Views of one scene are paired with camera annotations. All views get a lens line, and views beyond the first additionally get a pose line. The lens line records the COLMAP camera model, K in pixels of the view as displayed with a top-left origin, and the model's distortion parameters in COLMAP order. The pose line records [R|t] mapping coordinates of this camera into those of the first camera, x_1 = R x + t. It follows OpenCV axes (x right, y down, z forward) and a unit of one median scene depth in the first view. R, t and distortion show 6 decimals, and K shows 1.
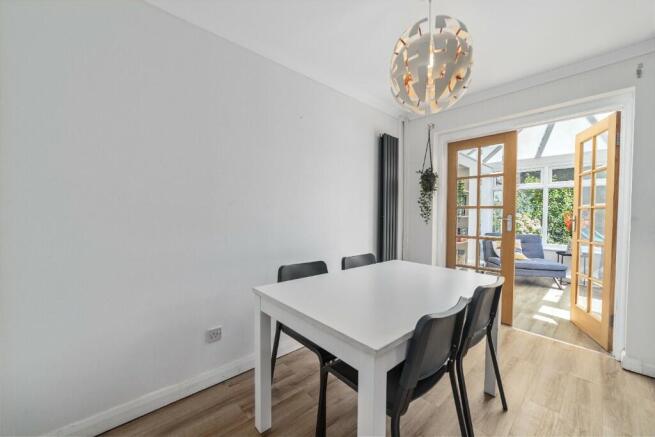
lens RADIAL K [[255.9, 0, 336.1], [0, 255.9, 221.2], [0, 0, 1]] dist [0.009679, 0.000183]
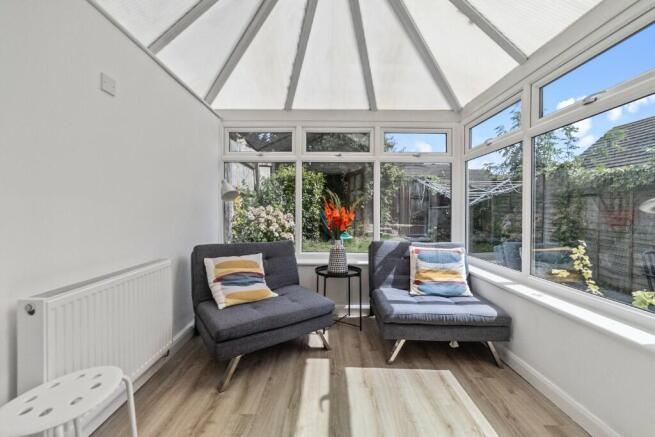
lens RADIAL K [[255.9, 0, 336.1], [0, 255.9, 221.2], [0, 0, 1]] dist [0.009679, 0.000183]
pose [[0.671696, -0.025764, 0.740378, 0.317876], [0.016434, 0.999667, 0.019877, 0.001763], [-0.740644, -0.001184, 0.671896, 0.398762]]
